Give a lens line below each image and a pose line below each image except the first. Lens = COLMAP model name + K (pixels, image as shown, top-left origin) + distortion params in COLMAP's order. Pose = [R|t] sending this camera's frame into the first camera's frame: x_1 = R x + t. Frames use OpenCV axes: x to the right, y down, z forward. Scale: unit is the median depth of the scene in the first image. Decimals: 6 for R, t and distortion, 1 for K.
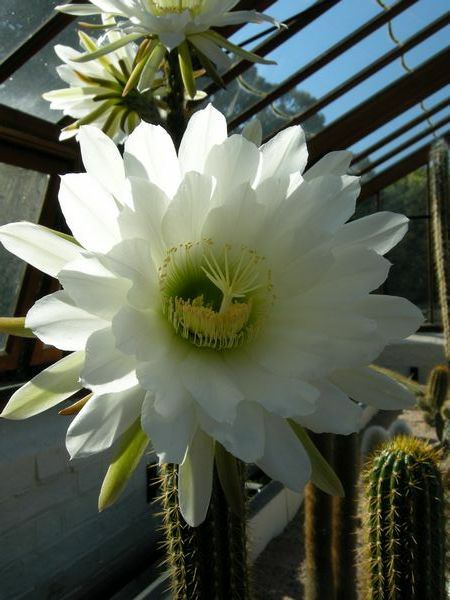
lens RADIAL K [[600.4, 0, 226.9], [0, 600.4, 298.2], [0, 0, 1]] dist [-0.001408, -0.009739]
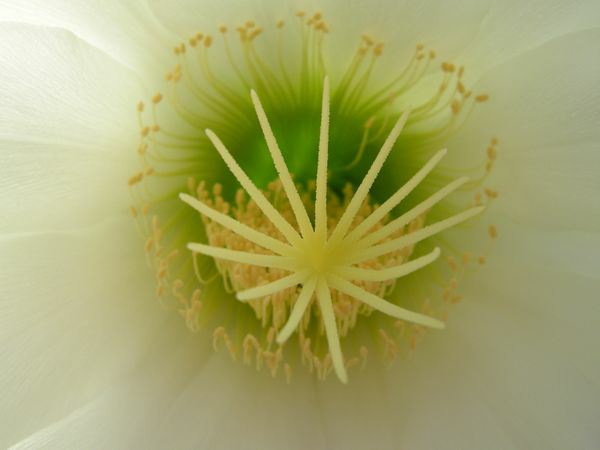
lens RADIAL K [[600.4, 0, 297.7], [0, 600.4, 226.7], [0, 0, 1]] dist [-0.001408, -0.009739]
pose [[0.967126, 0.168023, -0.190881, 0.039658], [-0.089071, 0.926892, 0.364606, -0.110052], [0.238188, -0.335618, 0.911387, 0.681769]]
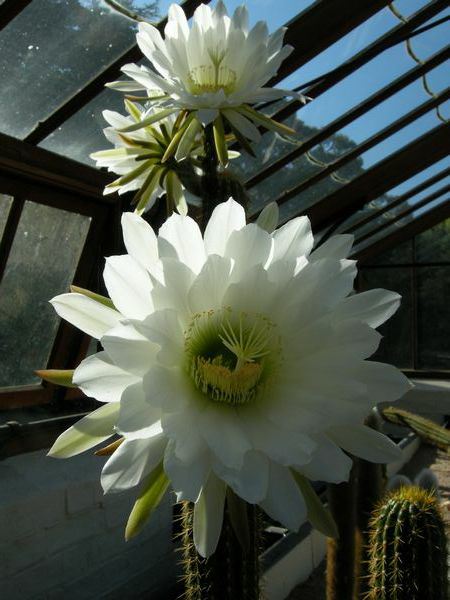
lens RADIAL K [[600.4, 0, 226.9], [0, 600.4, 298.2], [0, 0, 1]] dist [-0.001408, -0.009739]
pose [[0.997968, 0.027321, -0.057554, 0.034375], [-0.030978, 0.997492, -0.063634, -0.042472], [0.055671, 0.065288, 0.996312, -0.165662]]
